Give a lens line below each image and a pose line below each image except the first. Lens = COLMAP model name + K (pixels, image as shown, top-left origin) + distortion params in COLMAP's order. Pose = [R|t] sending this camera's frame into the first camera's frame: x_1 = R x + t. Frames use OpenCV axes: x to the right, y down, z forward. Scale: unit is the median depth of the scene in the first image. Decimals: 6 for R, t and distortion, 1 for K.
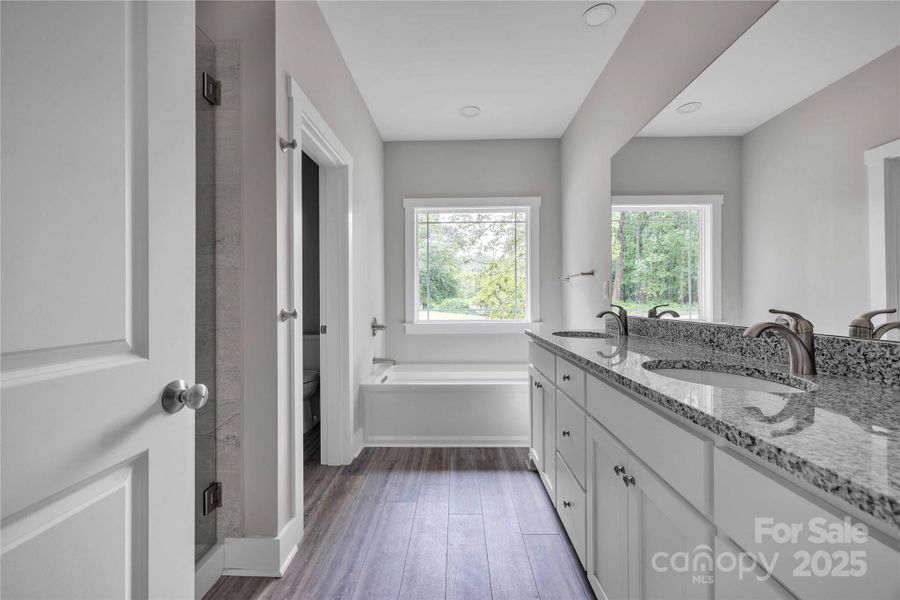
lens RADIAL K [[349.1, 0, 455.0], [0, 349.1, 298.1], [0, 0, 1]] dist [0.000592, 0.000046]
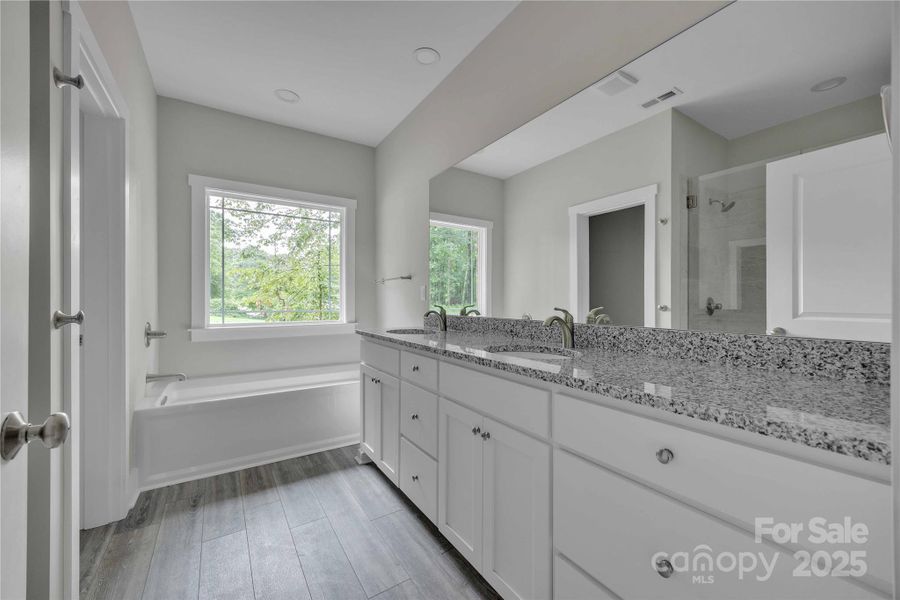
lens RADIAL K [[353.3, 0, 450.0], [0, 353.3, 300.0], [0, 0, 1]] dist [0.000107, 0.000035]
pose [[0.831814, 0.007973, 0.554997, -0.153911], [-0.009000, 0.999959, -0.000876, 0.001427], [-0.554981, -0.004266, 0.831852, -0.020466]]
